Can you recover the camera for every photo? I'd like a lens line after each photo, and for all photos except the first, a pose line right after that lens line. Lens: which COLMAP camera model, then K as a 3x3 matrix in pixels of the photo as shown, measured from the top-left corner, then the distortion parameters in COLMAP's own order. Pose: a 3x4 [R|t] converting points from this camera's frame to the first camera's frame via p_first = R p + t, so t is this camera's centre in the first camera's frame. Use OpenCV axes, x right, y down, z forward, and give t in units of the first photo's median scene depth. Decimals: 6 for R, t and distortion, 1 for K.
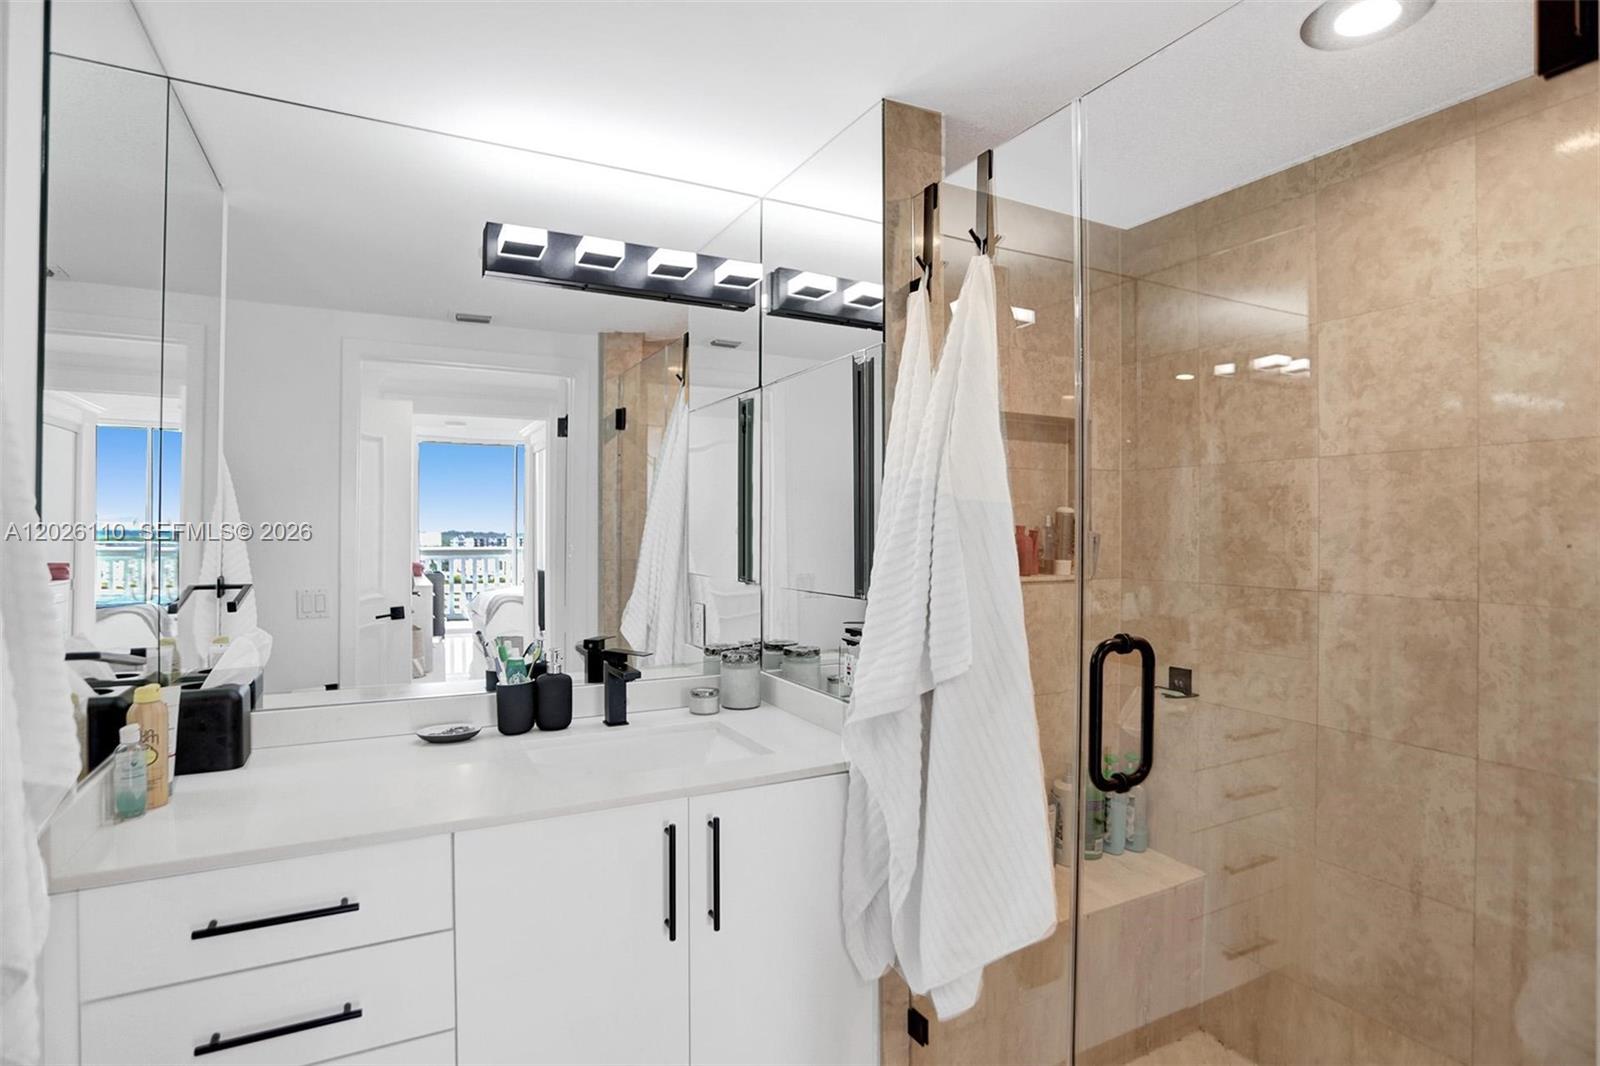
lens RADIAL K [[807.2, 0, 786.6], [0, 807.2, 523.4], [0, 0, 1]] dist [-0.070967, 0.036136]
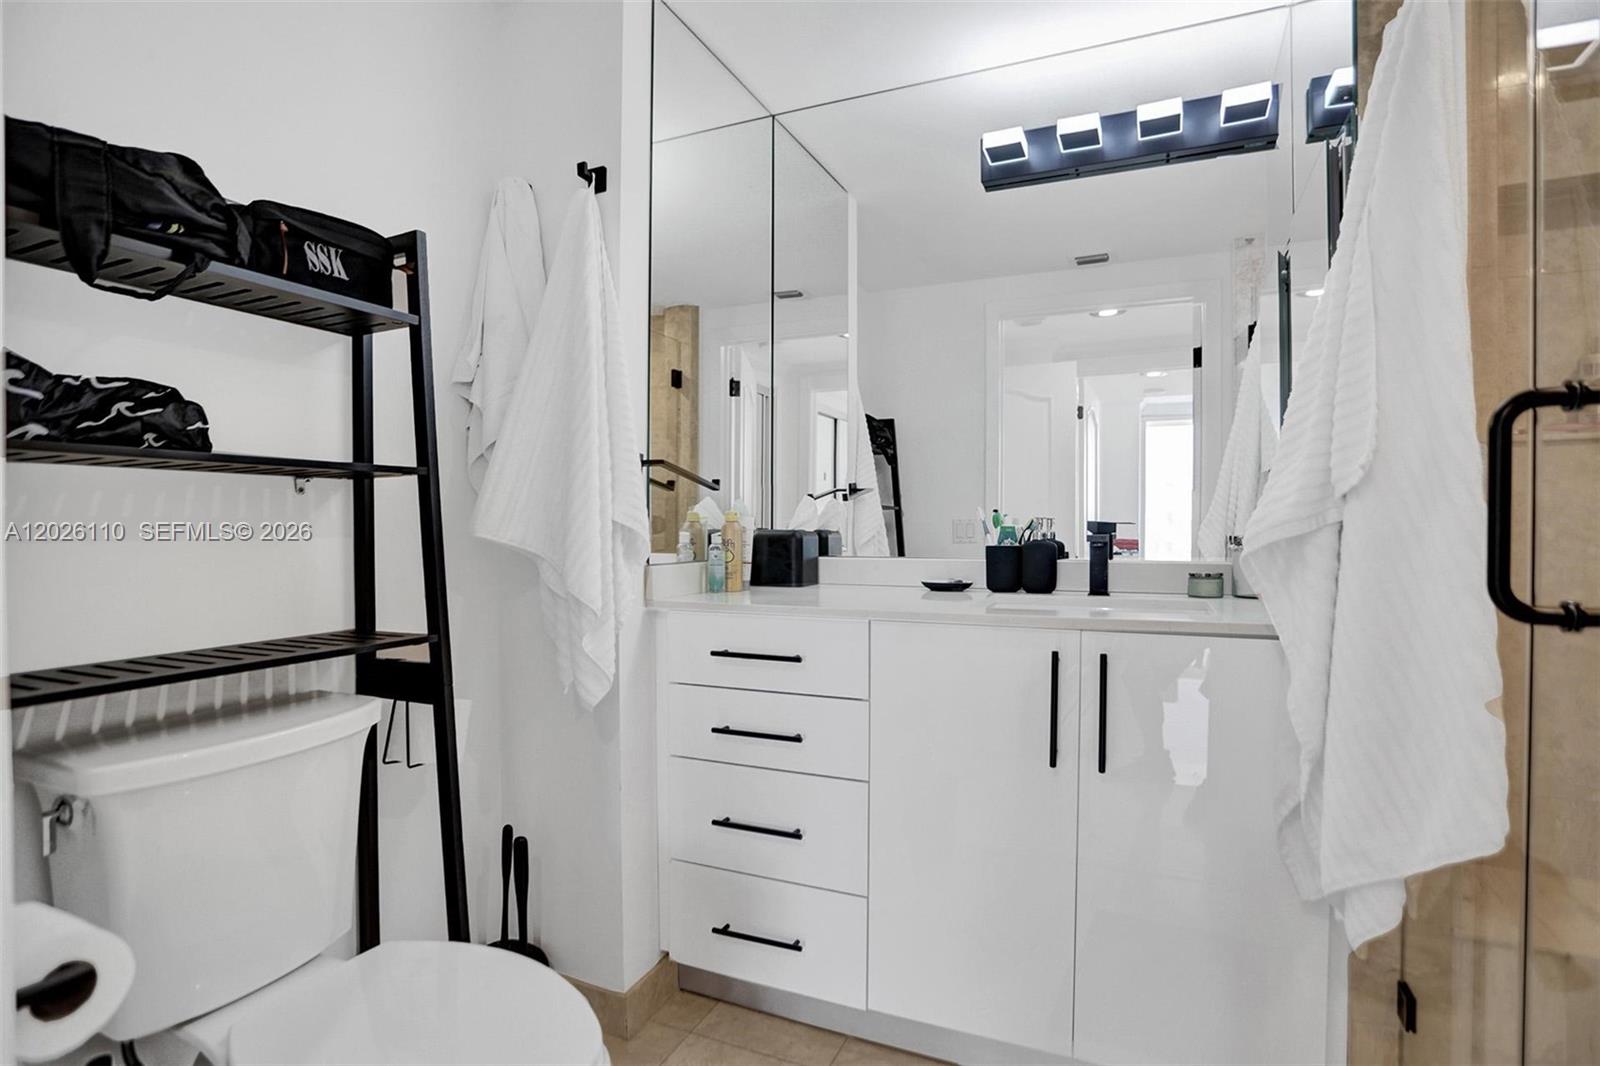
lens RADIAL K [[807.2, 0, 786.6], [0, 807.2, 523.4], [0, 0, 1]] dist [-0.070967, 0.036136]
pose [[0.621616, 0.000674, -0.783322, 0.407113], [0.002614, 0.999992, 0.002934, 0.196560], [0.783318, -0.003872, 0.621610, 0.098719]]
